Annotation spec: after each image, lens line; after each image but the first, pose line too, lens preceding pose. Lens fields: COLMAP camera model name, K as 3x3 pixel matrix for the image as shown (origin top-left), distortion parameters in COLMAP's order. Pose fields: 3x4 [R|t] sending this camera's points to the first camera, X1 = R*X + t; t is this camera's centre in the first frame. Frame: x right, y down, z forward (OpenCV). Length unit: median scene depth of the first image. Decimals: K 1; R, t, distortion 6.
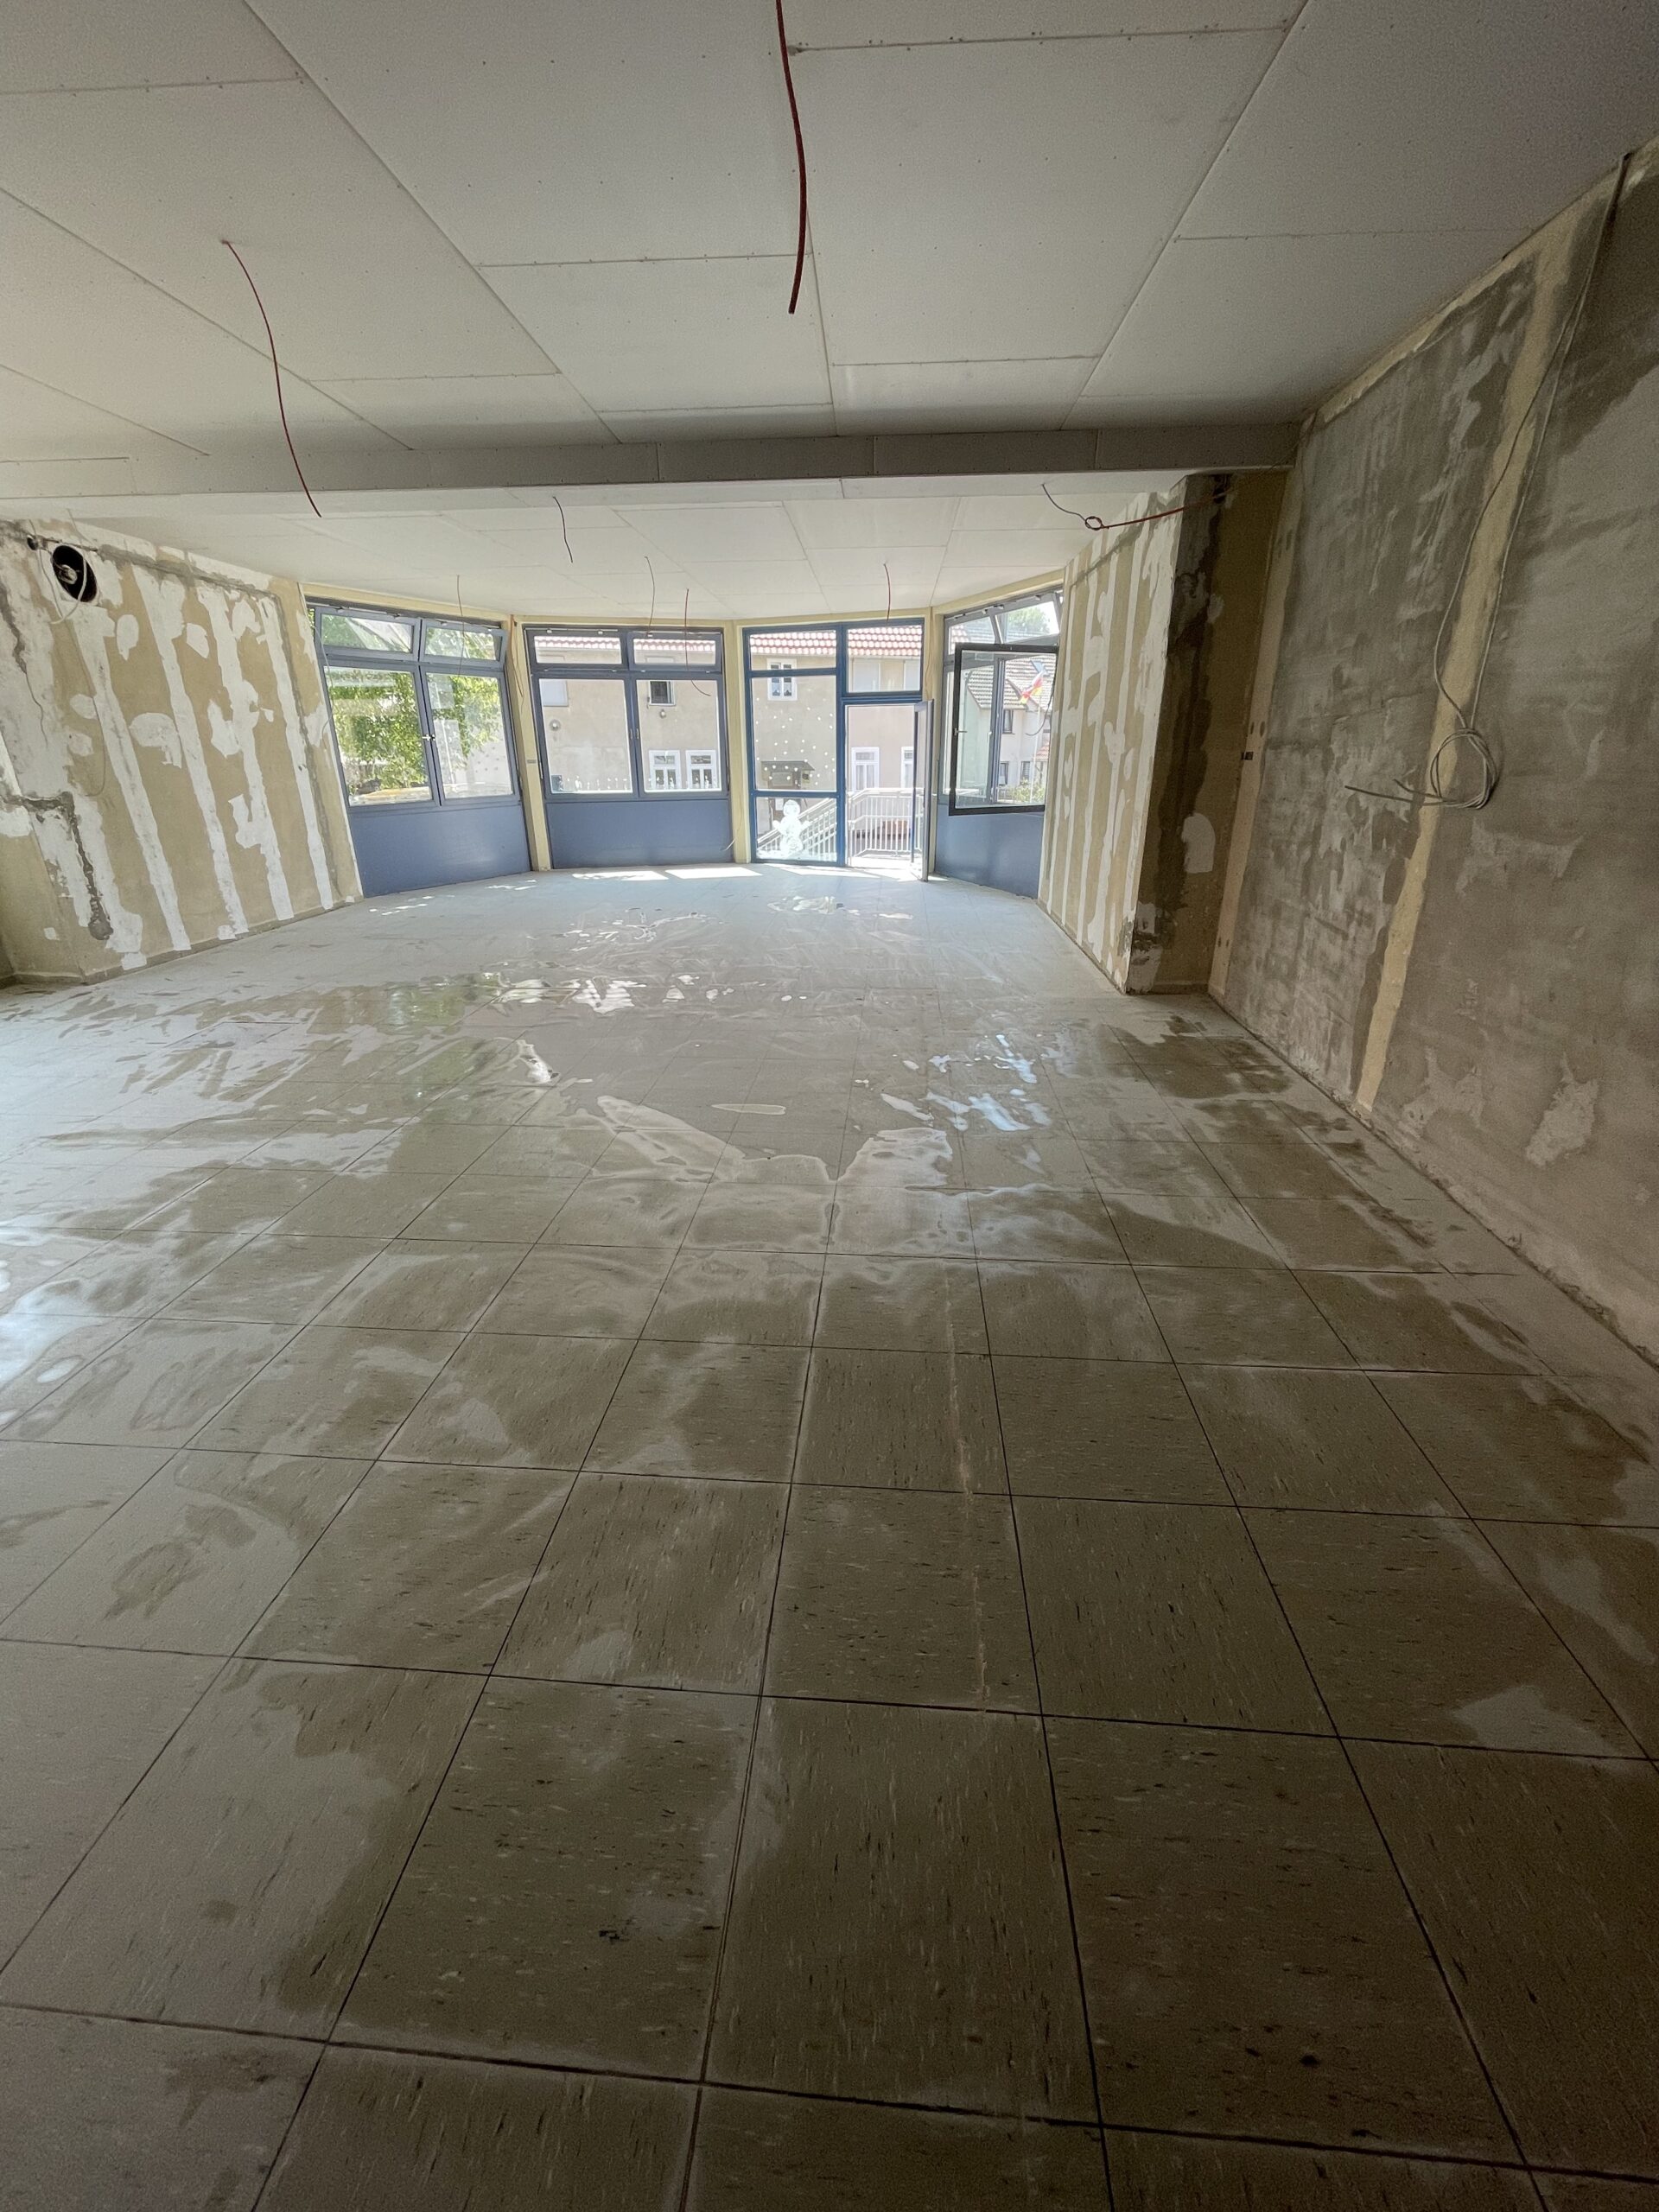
lens RADIAL K [[882.6, 0, 829.5], [0, 882.6, 1106.0], [0, 0, 1]] dist [0.001475, 0.000208]
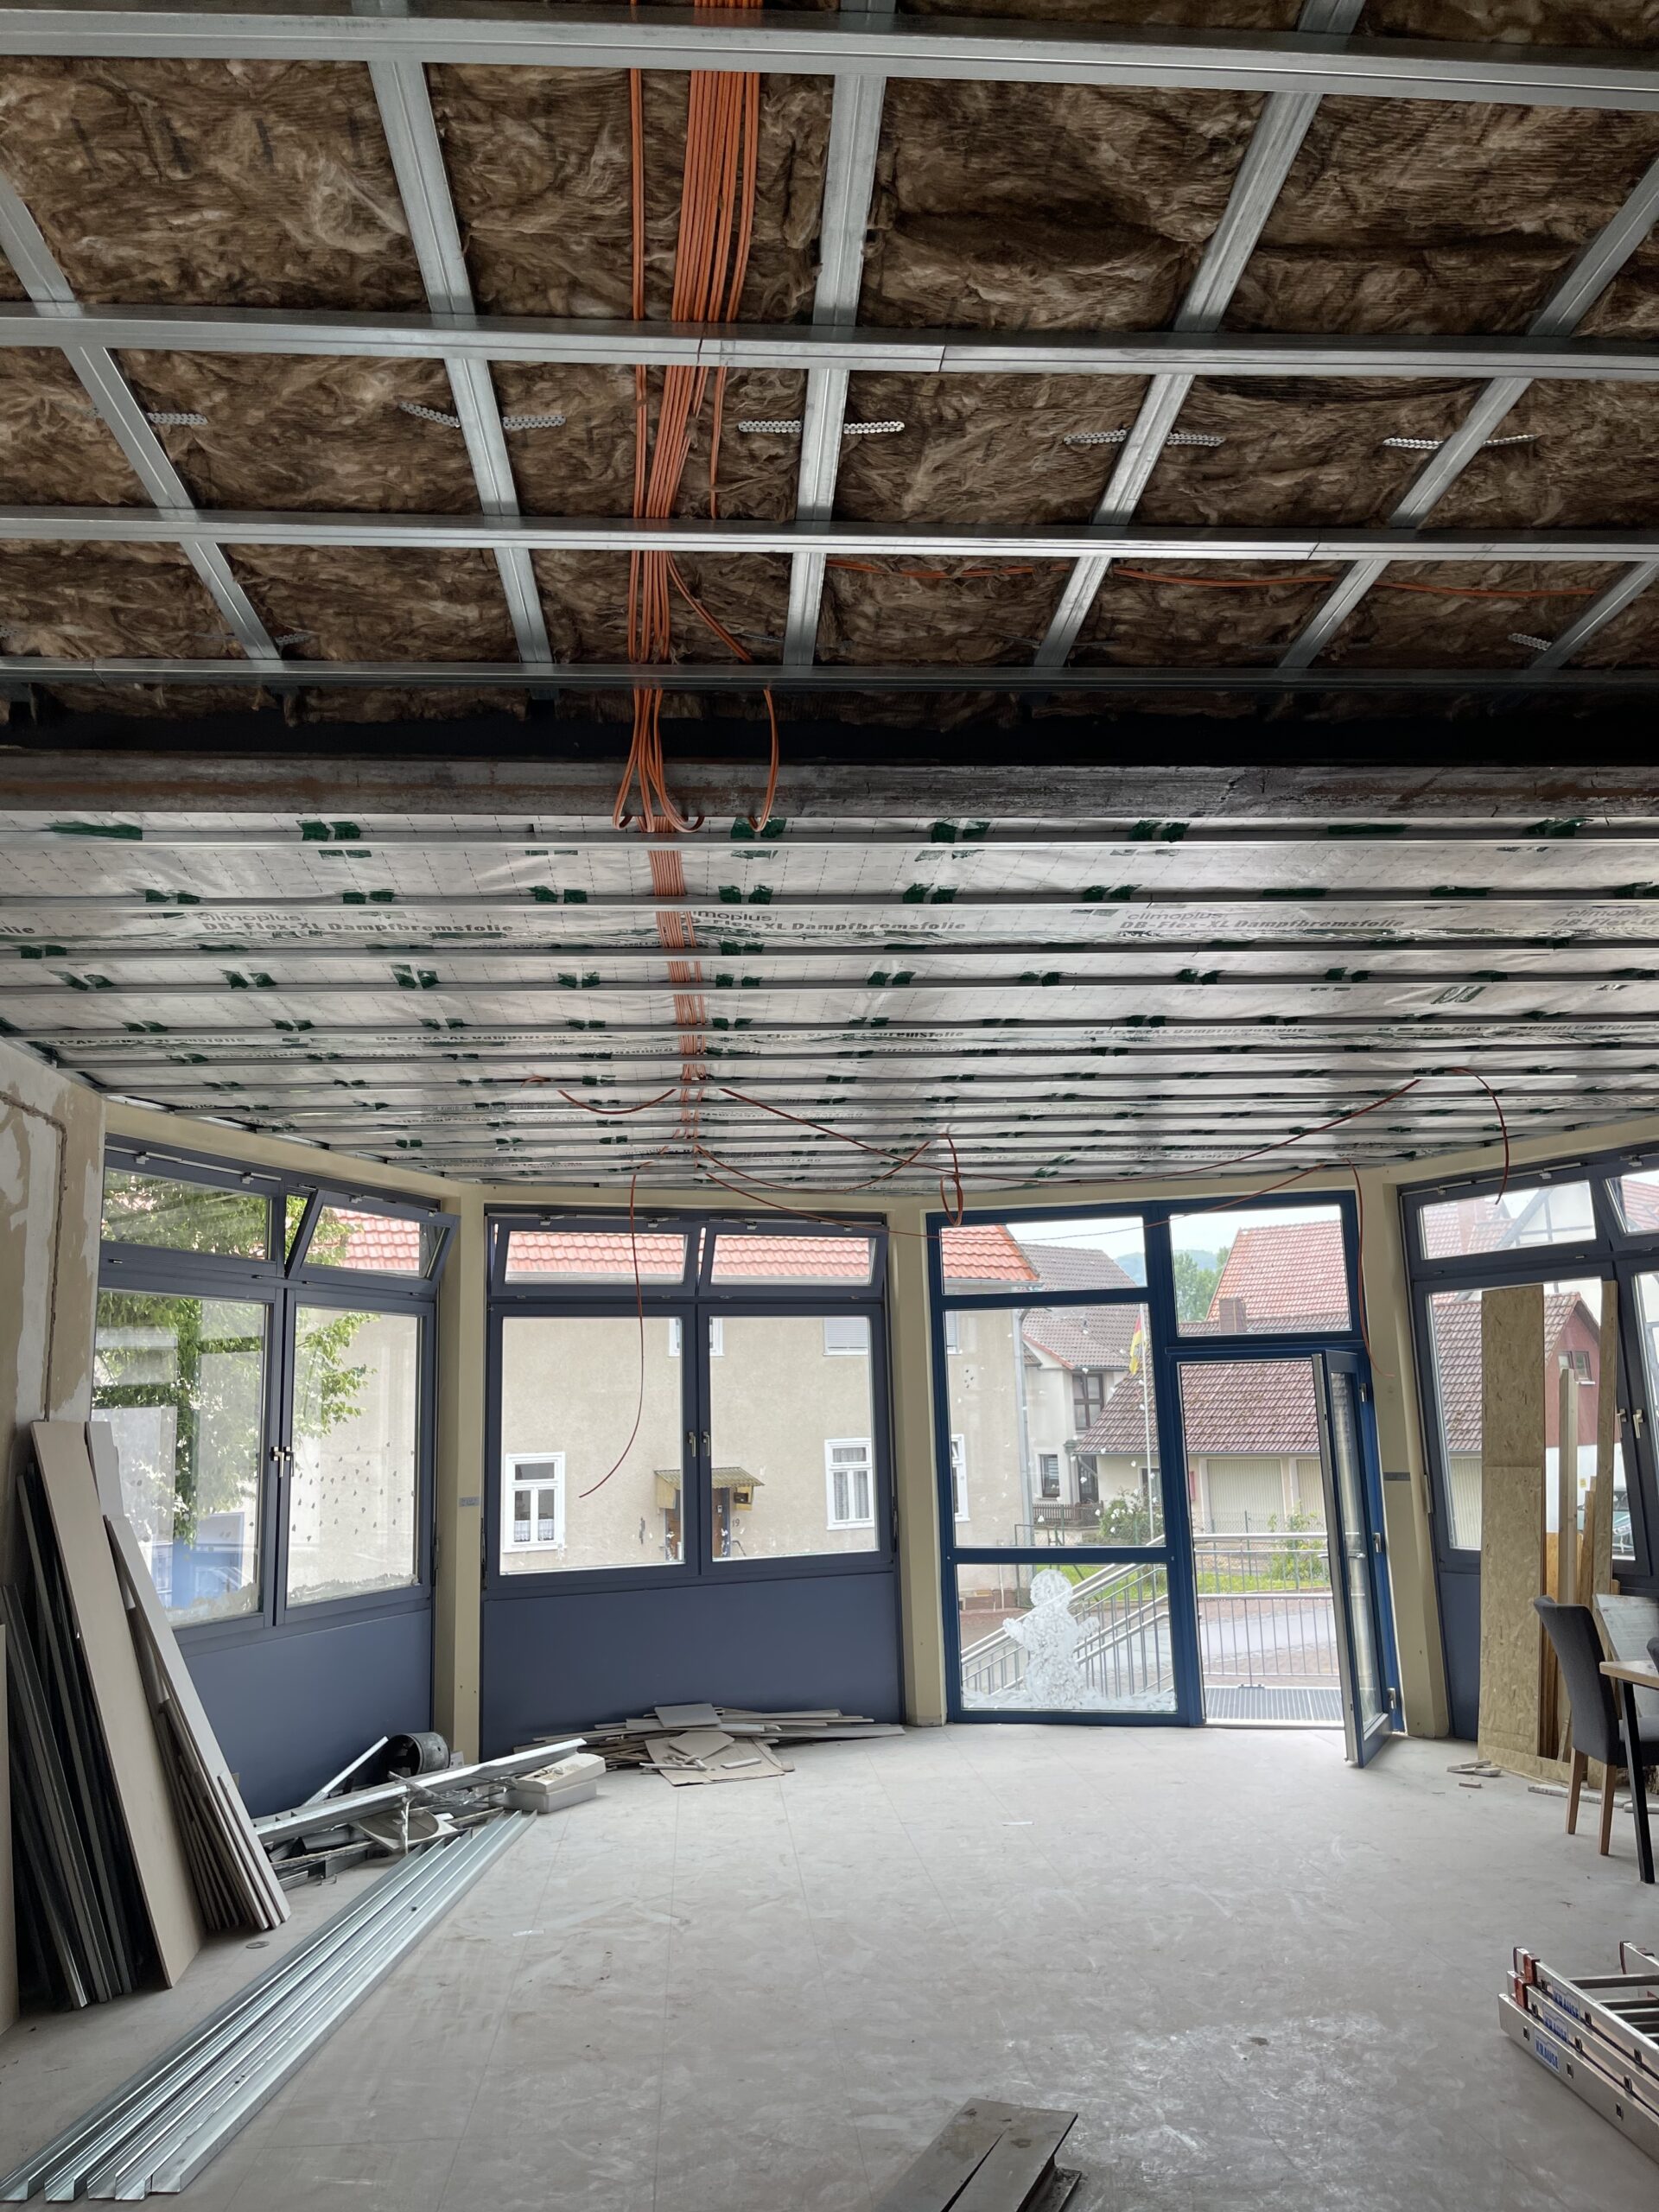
lens RADIAL K [[1630.5, 0, 829.5], [0, 1630.5, 1106.0], [0, 0, 1]] dist [-0.111706, -0.000050]
pose [[0.989621, 0.008357, 0.143461, -0.279750], [0.071783, 0.836091, -0.543874, -0.124953], [-0.124492, 0.548527, 0.826813, 0.262812]]
